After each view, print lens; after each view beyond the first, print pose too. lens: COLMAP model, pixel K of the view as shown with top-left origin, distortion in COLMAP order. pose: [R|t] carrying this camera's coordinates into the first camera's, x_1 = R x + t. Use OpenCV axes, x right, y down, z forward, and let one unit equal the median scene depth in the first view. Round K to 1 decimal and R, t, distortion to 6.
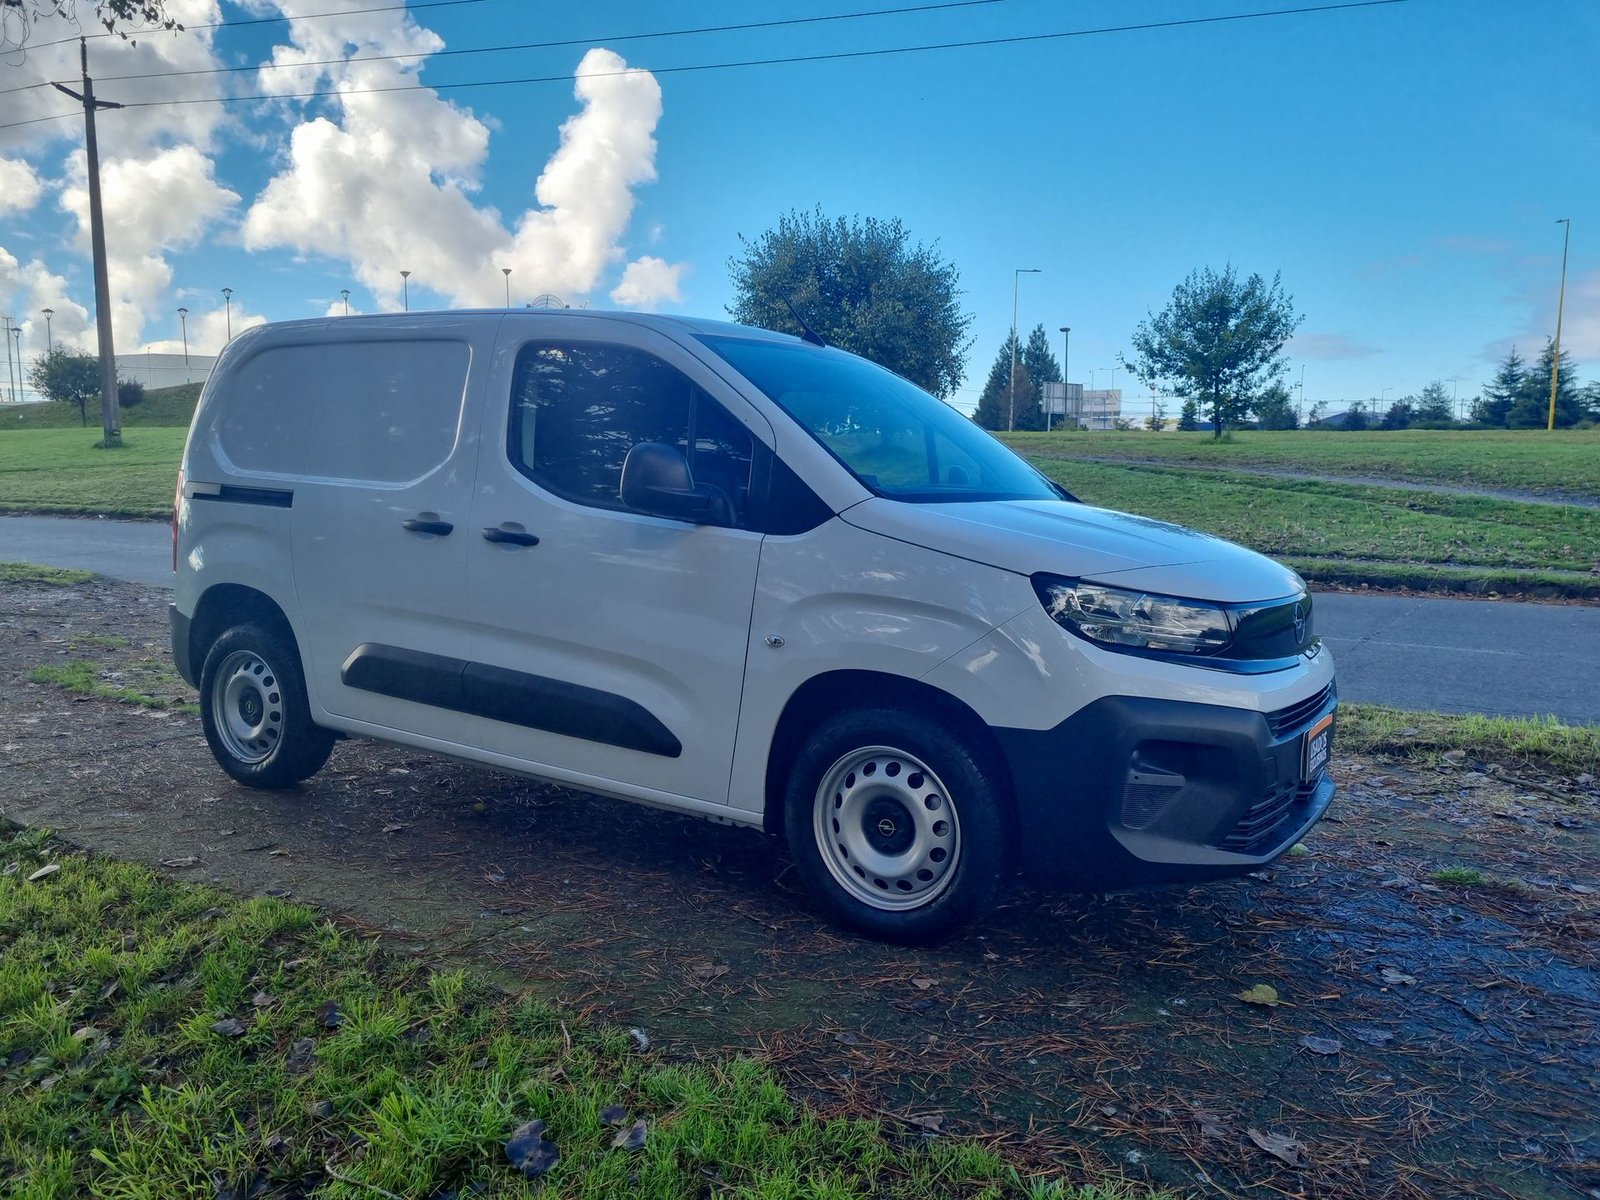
lens RADIAL K [[1218.6, 0, 784.3], [0, 1218.6, 613.0], [0, 0, 1]] dist [0.065988, -0.058589]
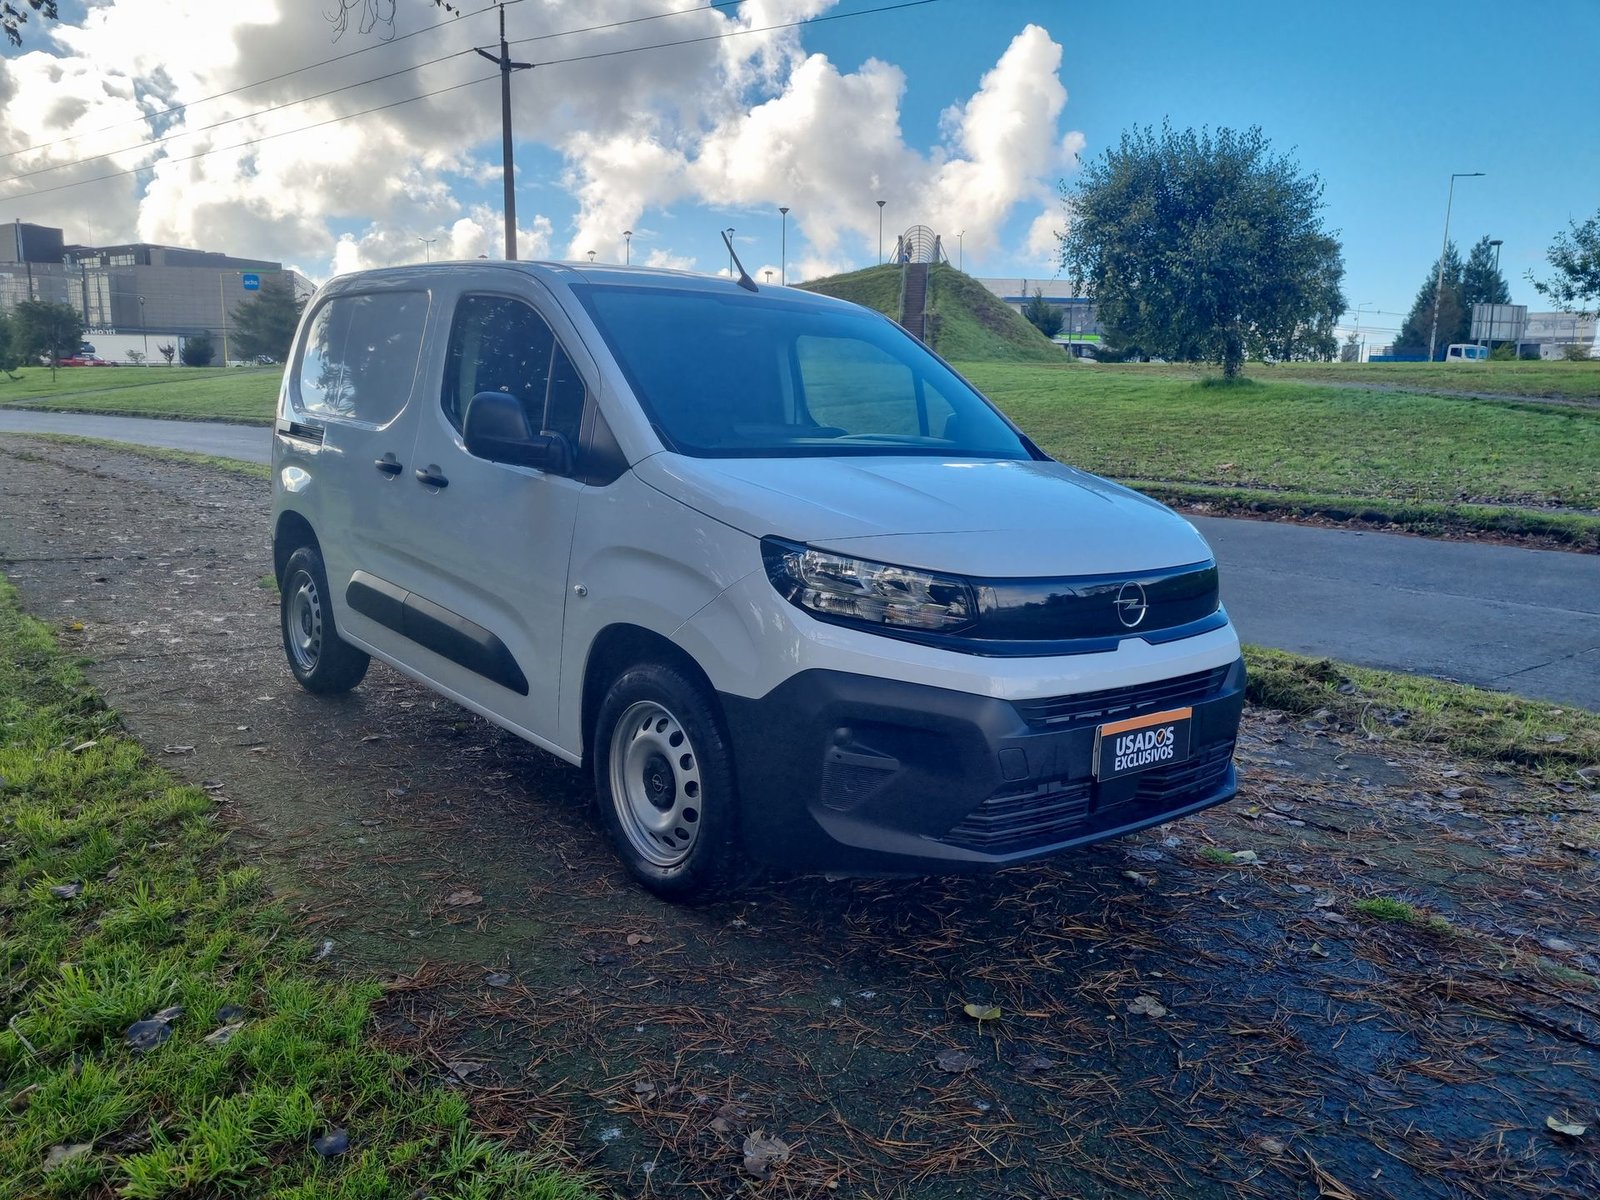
lens RADIAL K [[1218.6, 0, 777.9], [0, 1218.6, 605.9], [0, 0, 1]] dist [0.065988, -0.058589]
pose [[0.951085, 0.060109, -0.303024, 0.339861], [-0.045221, 0.997411, 0.055919, -0.021236], [0.305601, -0.039480, 0.951341, 0.059560]]
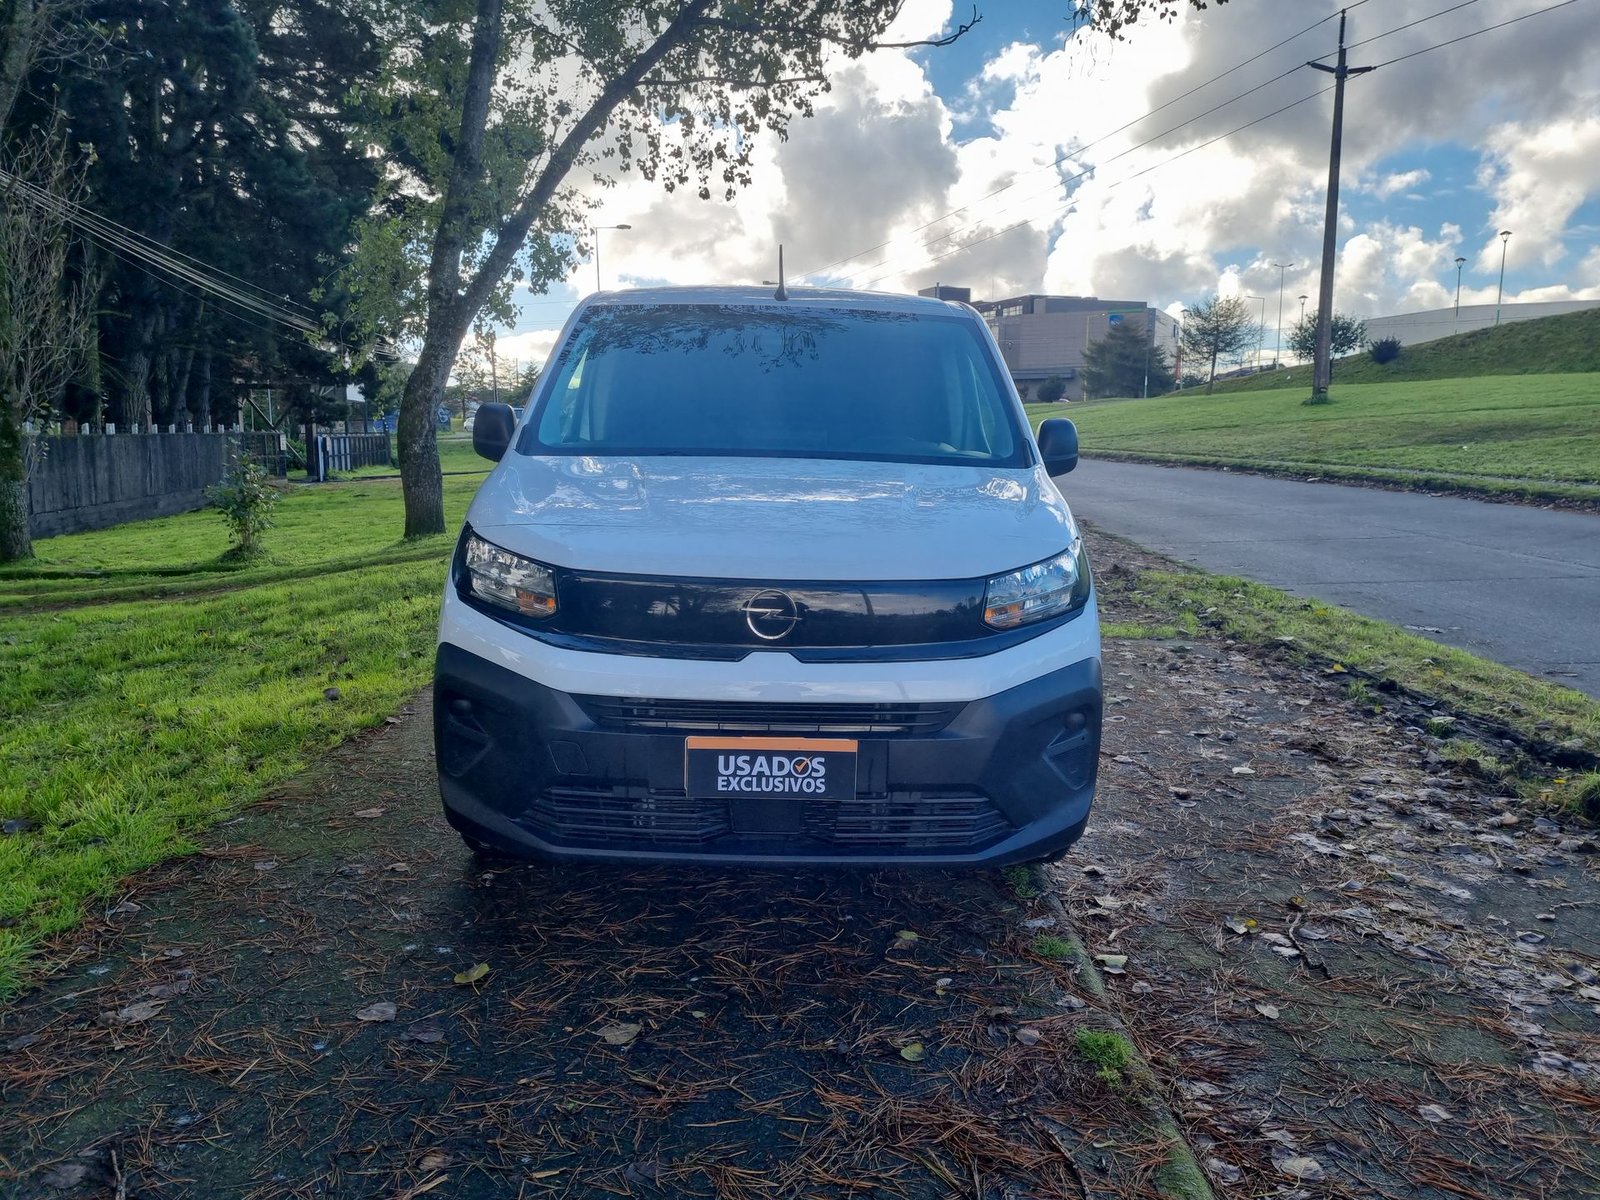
lens RADIAL K [[1218.6, 0, 794.6], [0, 1218.6, 598.8], [0, 0, 1]] dist [0.065988, -0.058589]
pose [[0.563068, 0.113337, -0.818602, 0.827756], [-0.093360, 0.992934, 0.073256, -0.047196], [0.821120, 0.035177, 0.569671, 0.419165]]
